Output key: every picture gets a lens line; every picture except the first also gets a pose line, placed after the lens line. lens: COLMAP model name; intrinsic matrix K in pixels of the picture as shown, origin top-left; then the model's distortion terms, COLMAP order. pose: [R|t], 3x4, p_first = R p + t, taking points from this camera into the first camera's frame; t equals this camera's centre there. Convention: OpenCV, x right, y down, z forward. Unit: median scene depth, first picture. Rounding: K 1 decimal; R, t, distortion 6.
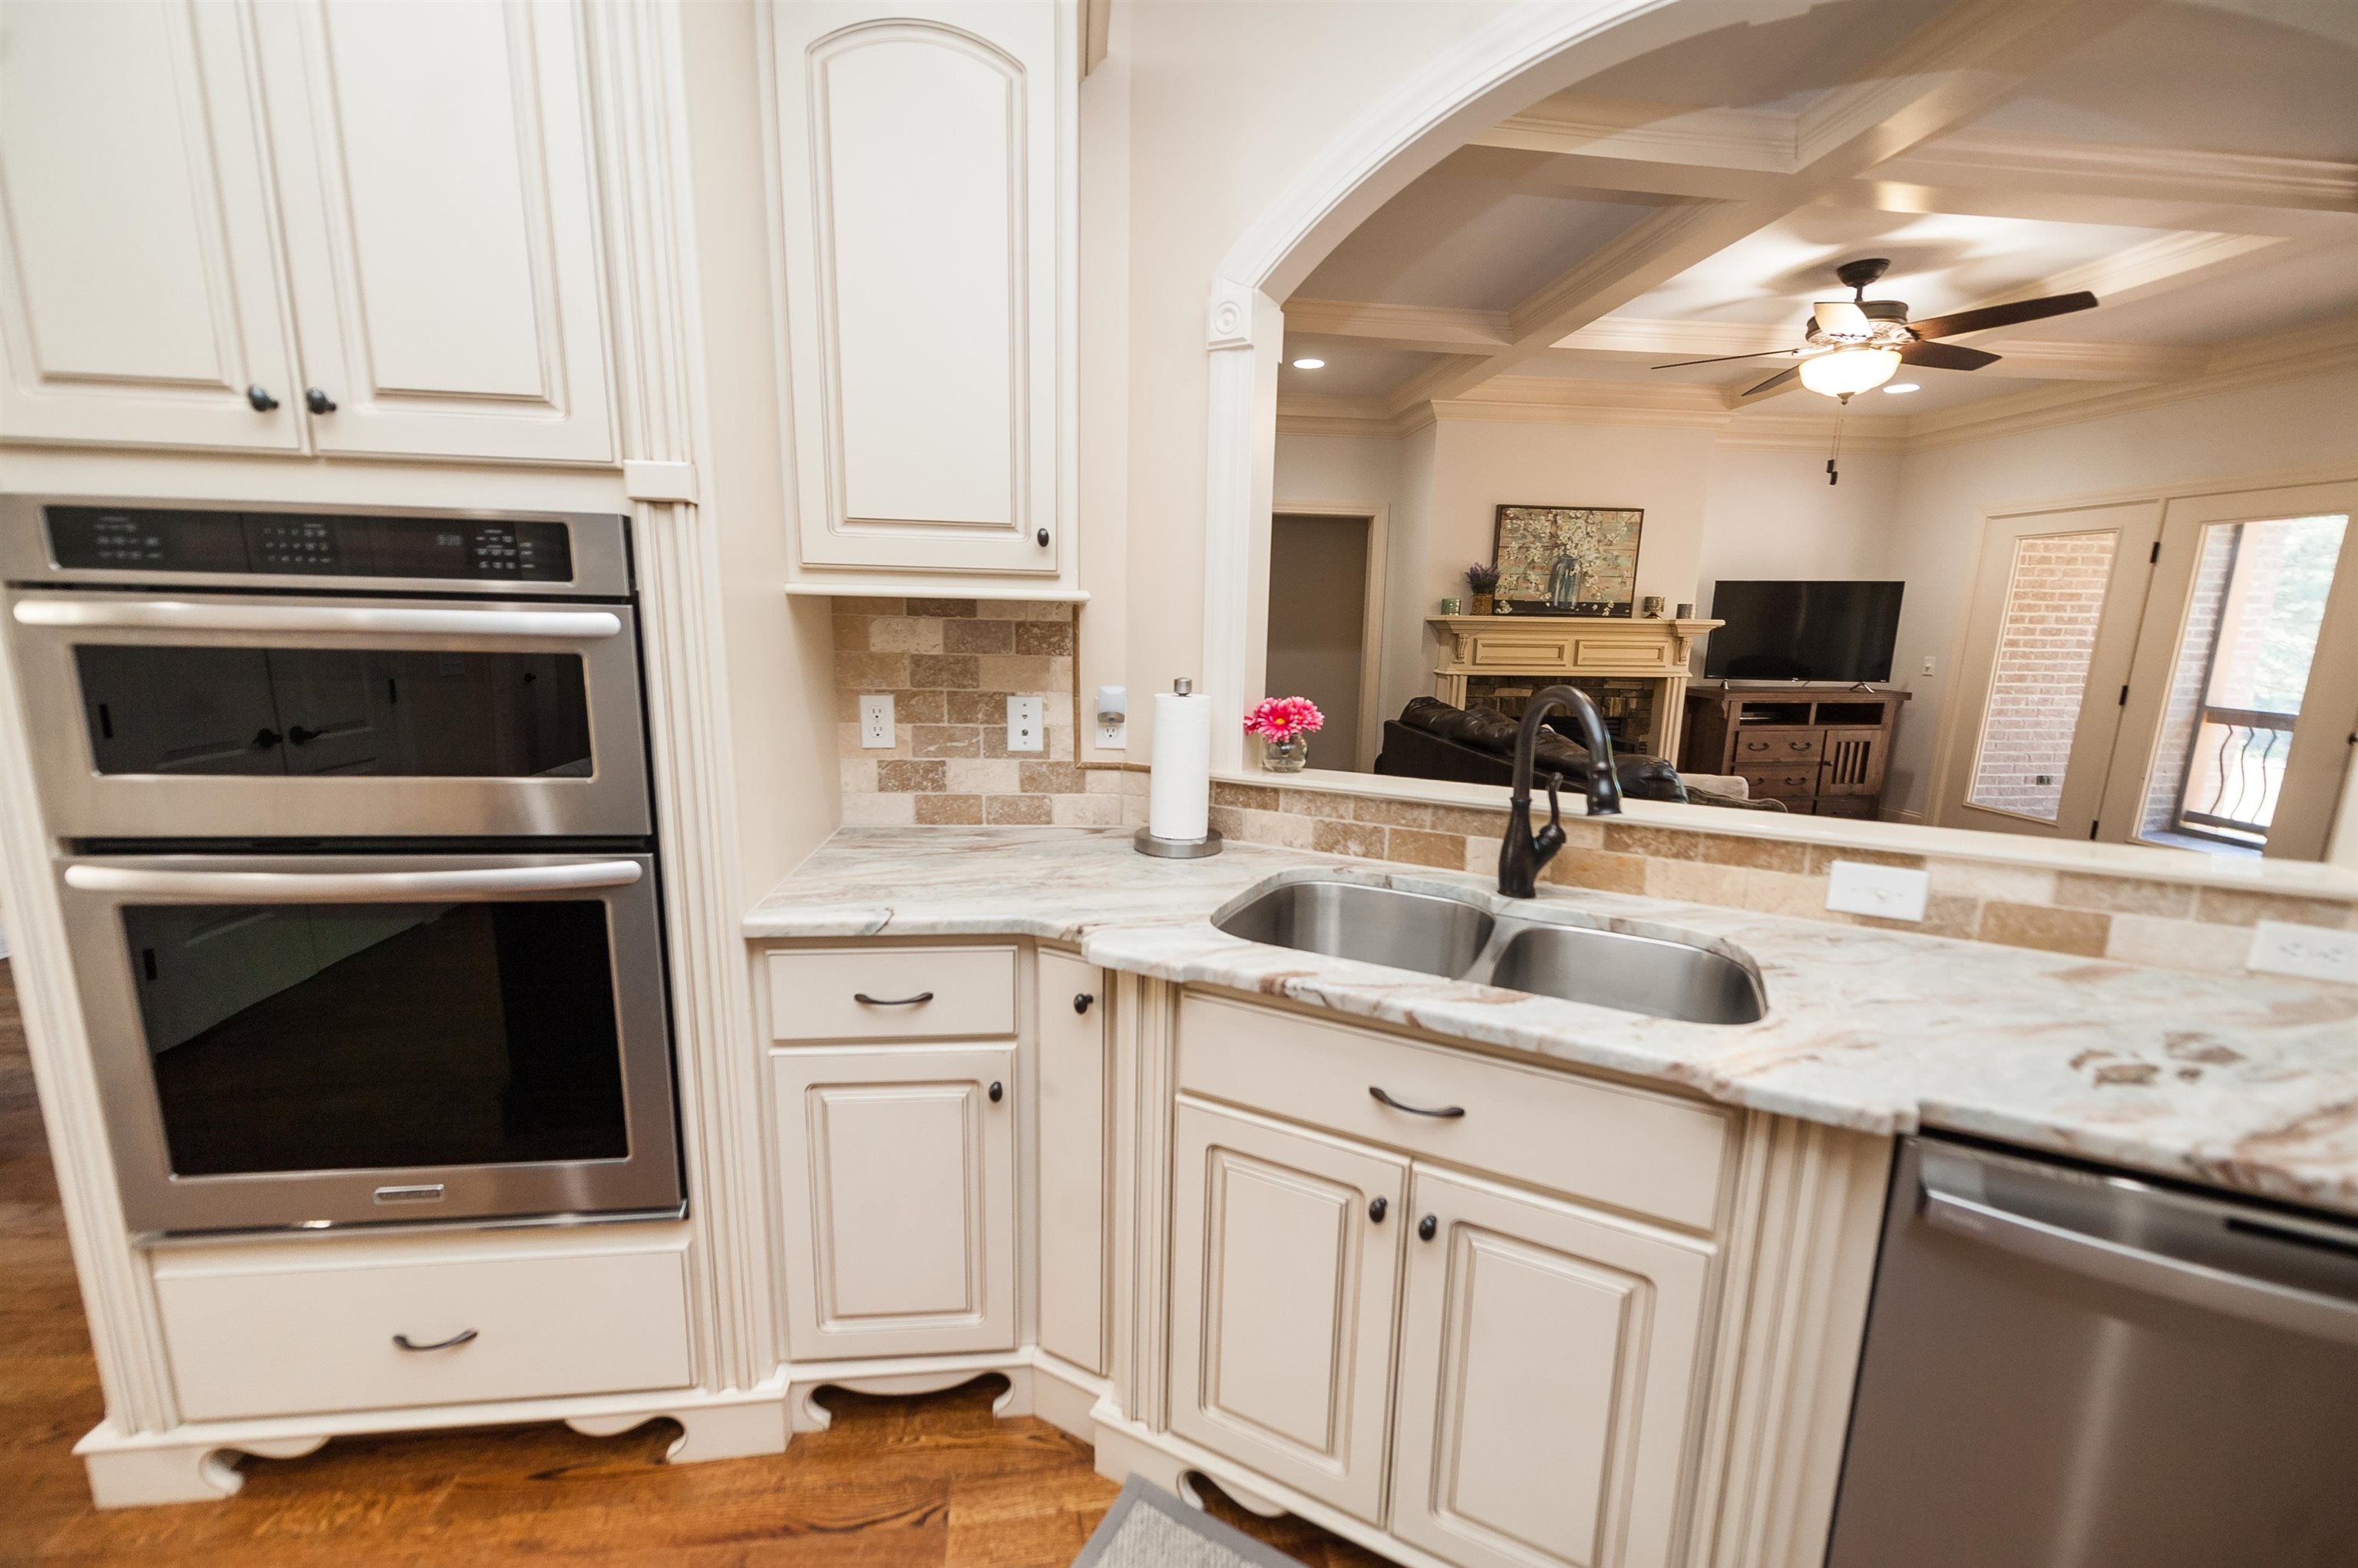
lens RADIAL K [[936.3, 0, 1179.0], [0, 936.3, 784.0], [0, 0, 1]] dist [-0.000066, -0.000086]
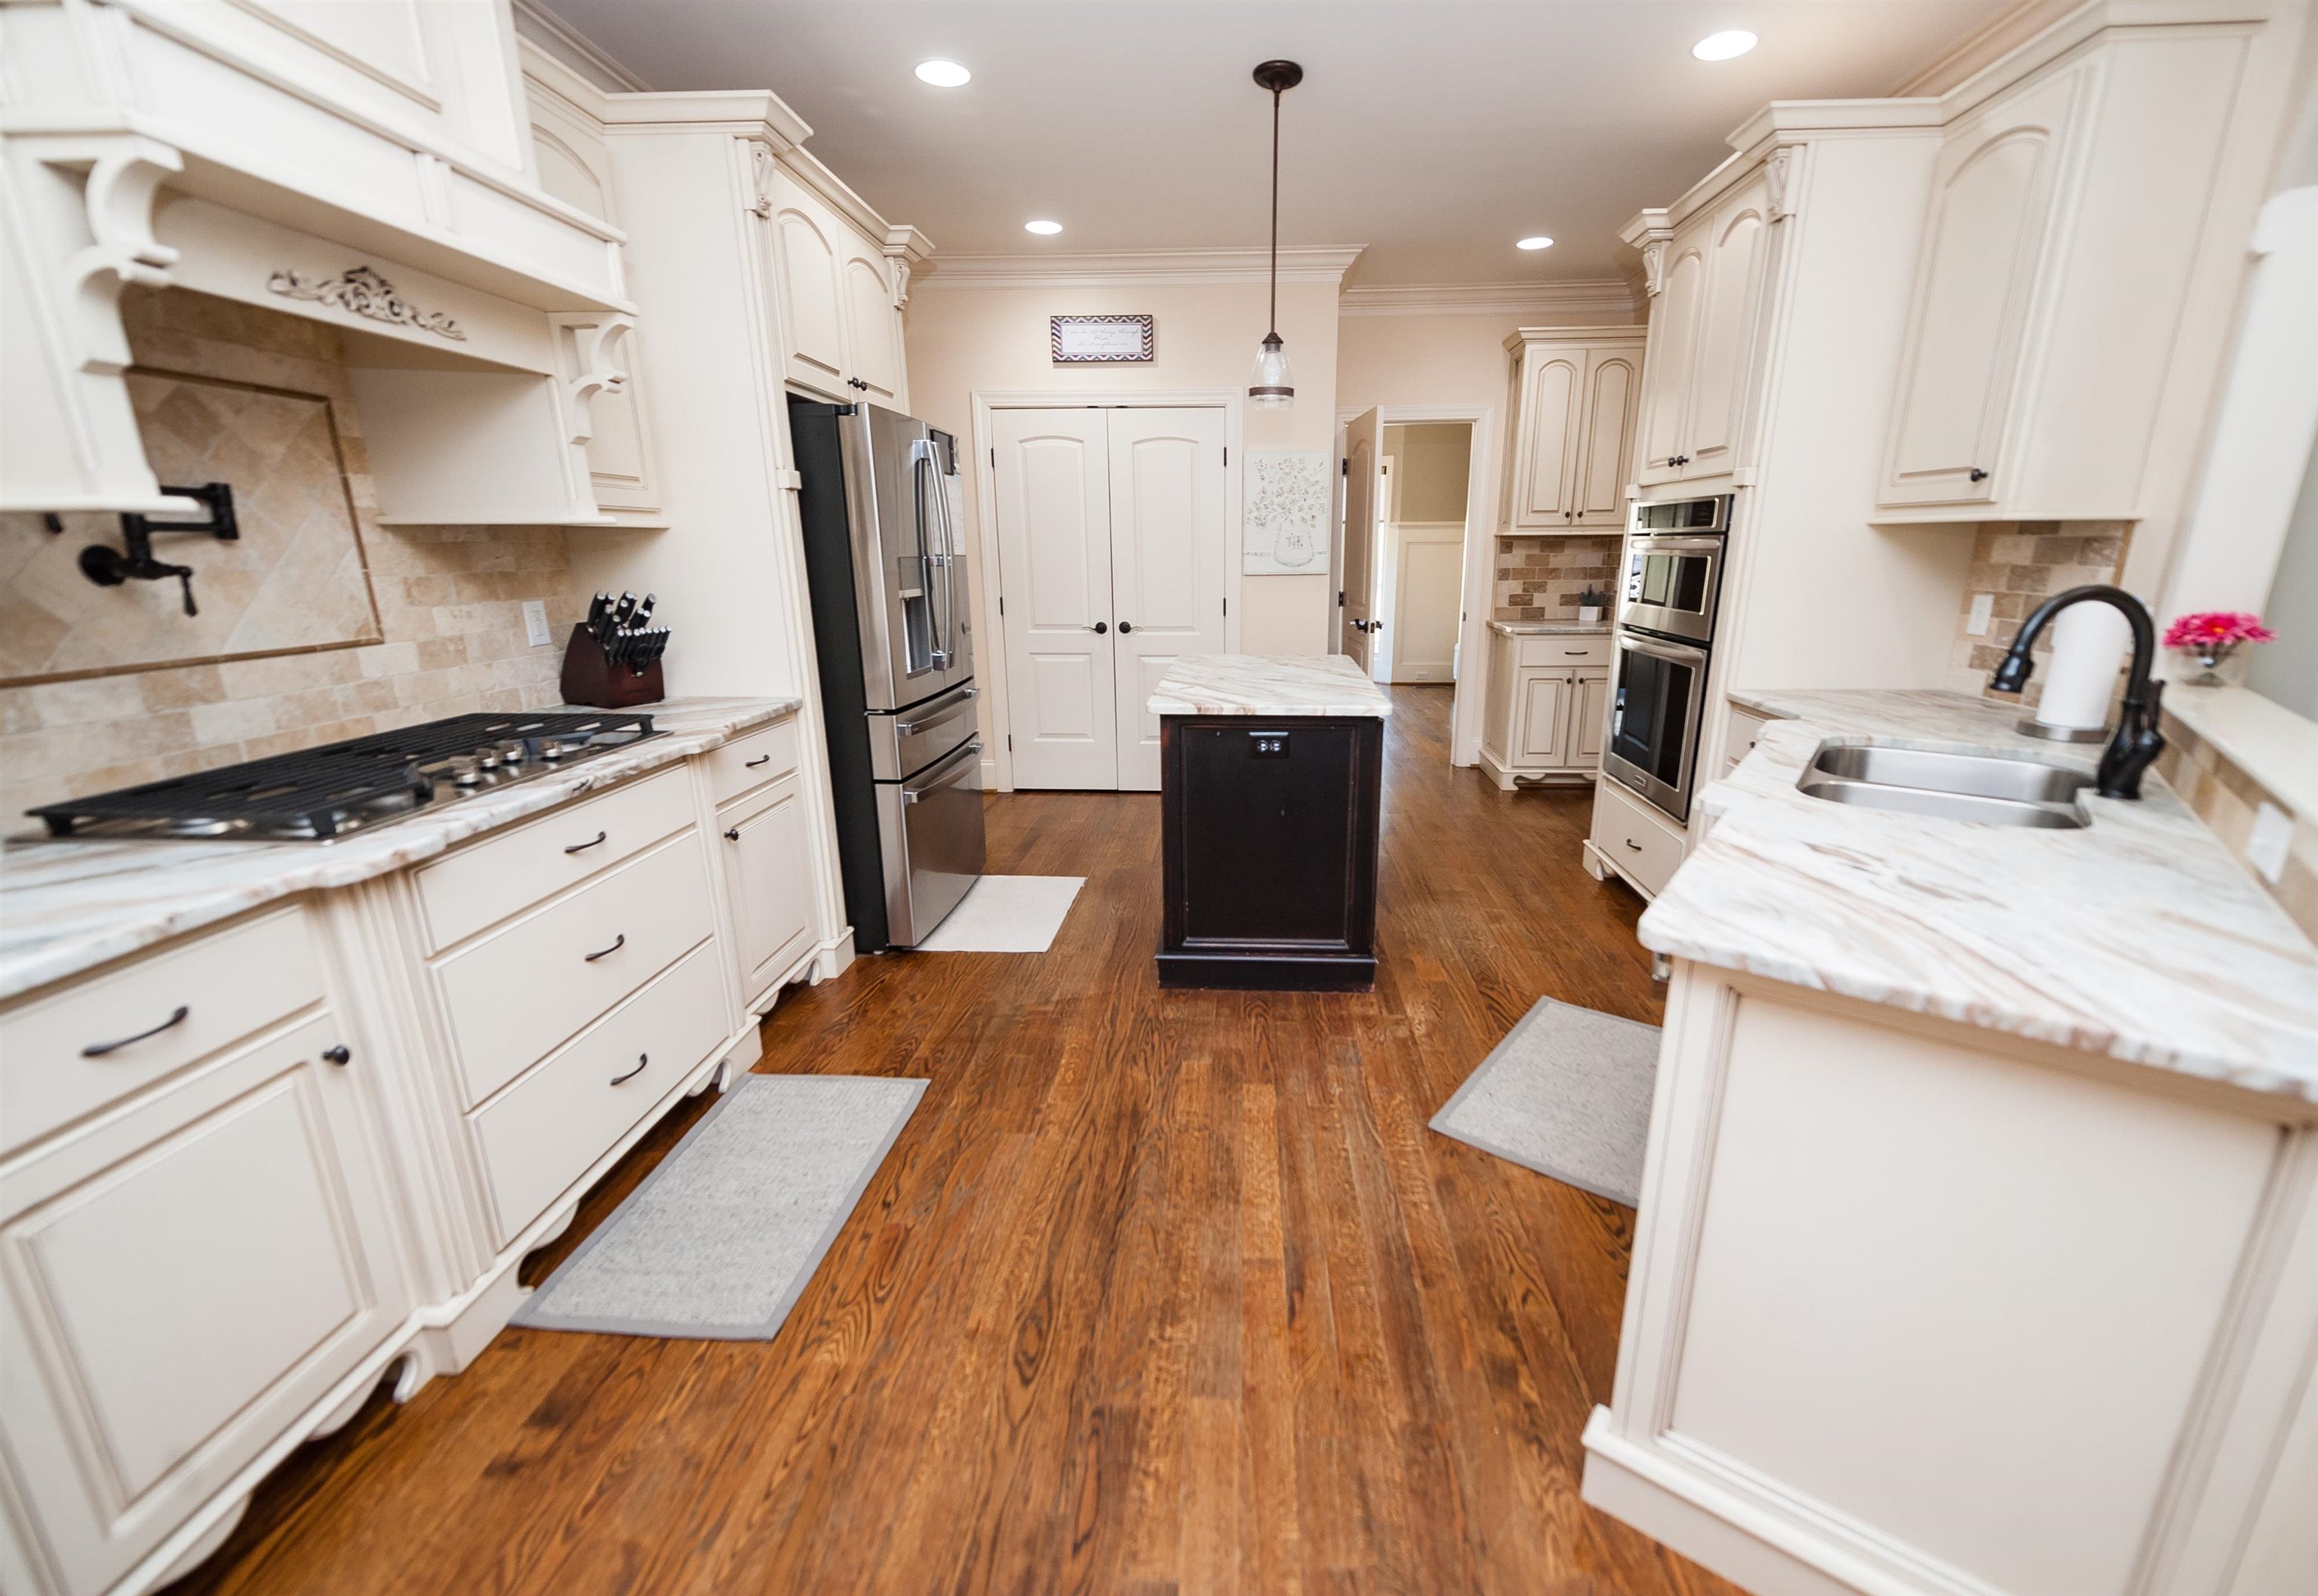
lens RADIAL K [[949.2, 0, 1165.4], [0, 949.2, 803.0], [0, 0, 1]] dist [0.002578, 0.000211]
pose [[-0.204104, 0.237215, -0.949774, 1.318054], [-0.163877, 0.948227, 0.272046, 0.010447], [0.965135, 0.211172, -0.154663, 0.129431]]
